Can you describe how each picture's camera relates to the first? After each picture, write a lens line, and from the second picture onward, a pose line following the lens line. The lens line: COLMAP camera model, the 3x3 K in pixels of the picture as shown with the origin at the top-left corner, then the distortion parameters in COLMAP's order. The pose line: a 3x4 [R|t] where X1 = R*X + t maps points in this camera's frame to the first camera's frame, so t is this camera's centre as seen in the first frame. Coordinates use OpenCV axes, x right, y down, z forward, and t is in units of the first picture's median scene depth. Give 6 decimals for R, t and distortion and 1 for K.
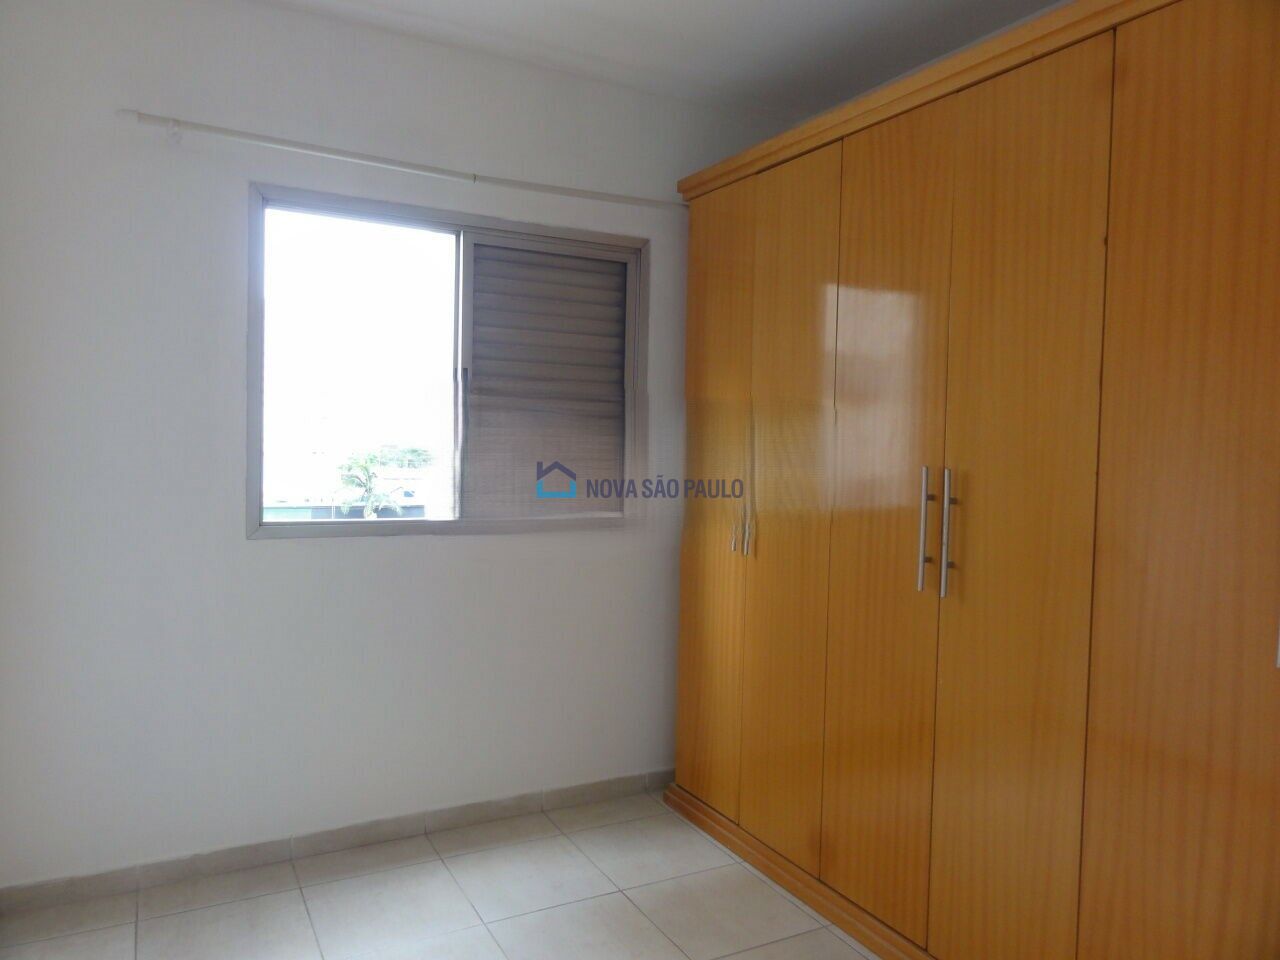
lens RADIAL K [[907.4, 0, 630.2], [0, 907.4, 470.0], [0, 0, 1]] dist [-0.002725, 0.006181]
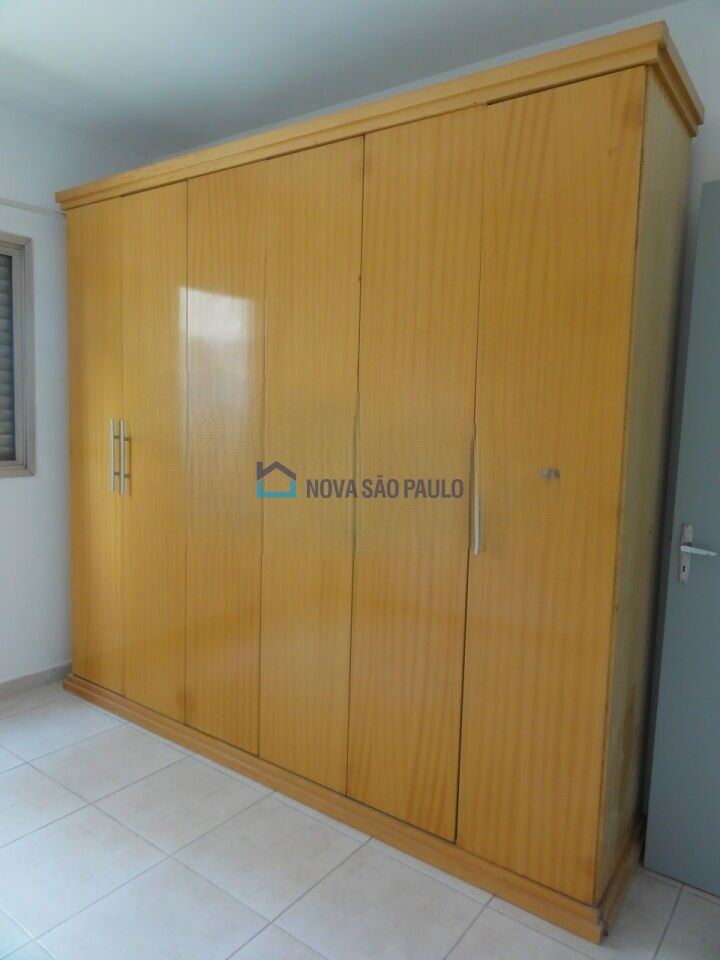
lens RADIAL K [[680.6, 0, 368.8], [0, 680.6, 482.4], [0, 0, 1]] dist [-0.002725, 0.006181]
pose [[0.899355, -0.032375, 0.436019, 0.019089], [-0.000997, 0.997100, 0.076092, 0.001655], [-0.437218, -0.068868, 0.896715, -0.036182]]
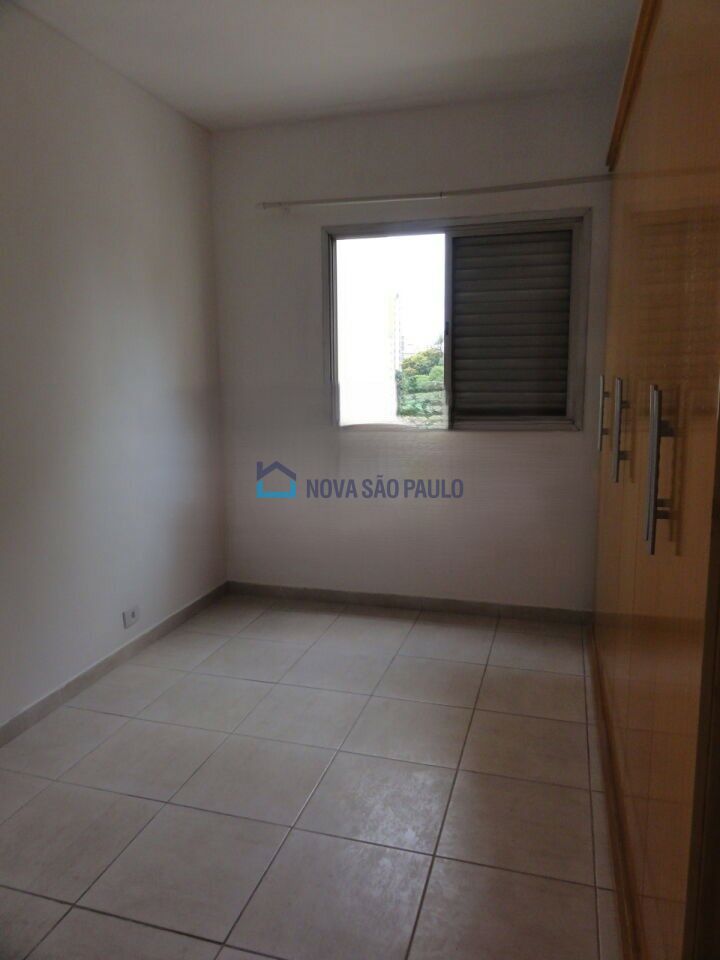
lens RADIAL K [[680.6, 0, 353.7], [0, 680.6, 481.2], [0, 0, 1]] dist [-0.002725, 0.006181]
pose [[0.706032, 0.081459, -0.703479, 0.599306], [0.001721, 0.993162, 0.116731, 0.023284], [0.708178, -0.083626, 0.701064, 0.062095]]
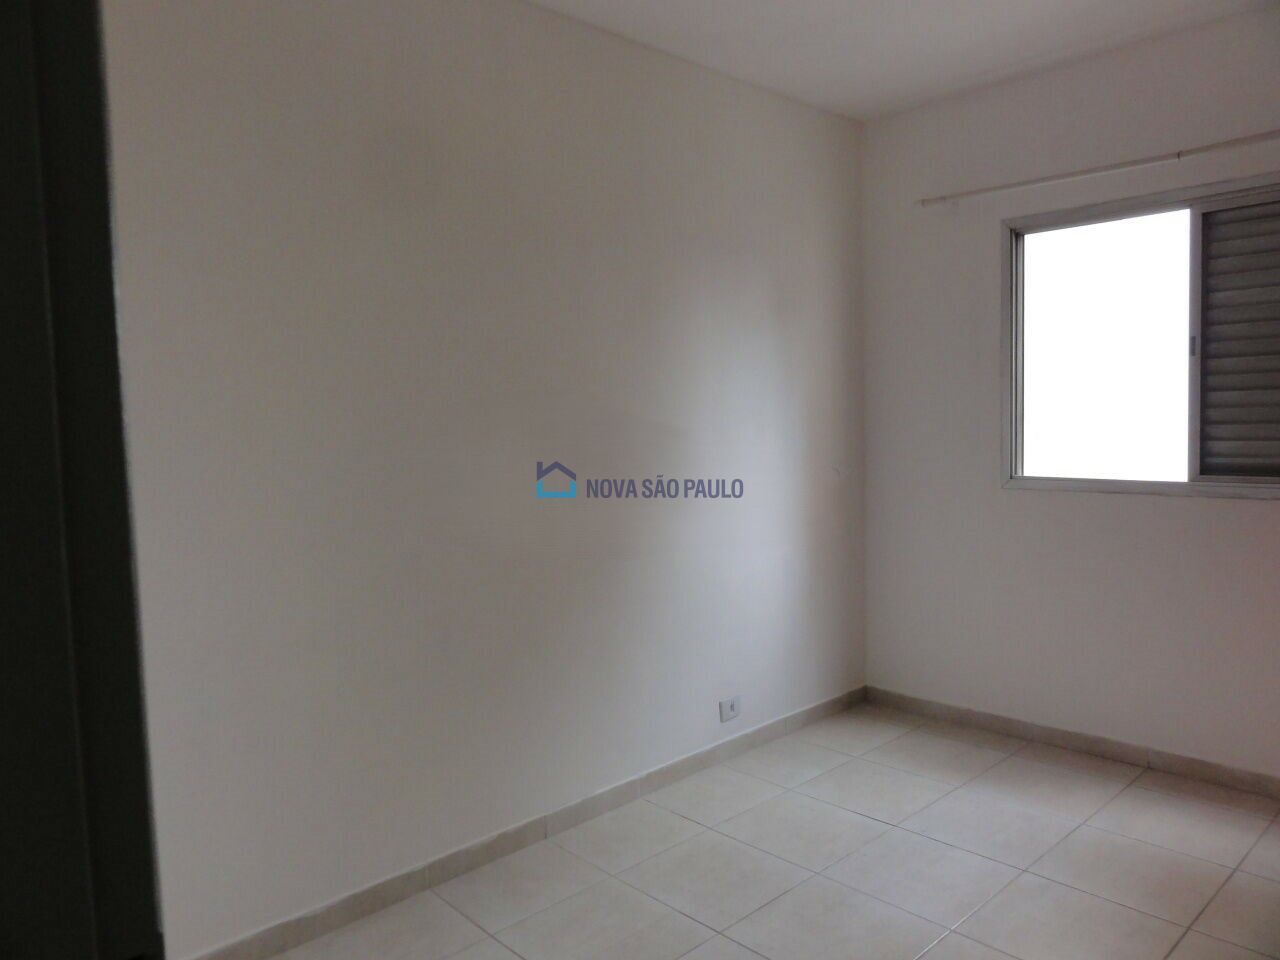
lens RADIAL K [[907.4, 0, 635.0], [0, 907.4, 480.0], [0, 0, 1]] dist [-0.002725, 0.006181]
pose [[0.250498, 0.031601, -0.967601, 0.735807], [-0.005031, 0.999496, 0.031340, 0.024105], [0.968104, -0.002982, 0.250531, 0.139338]]
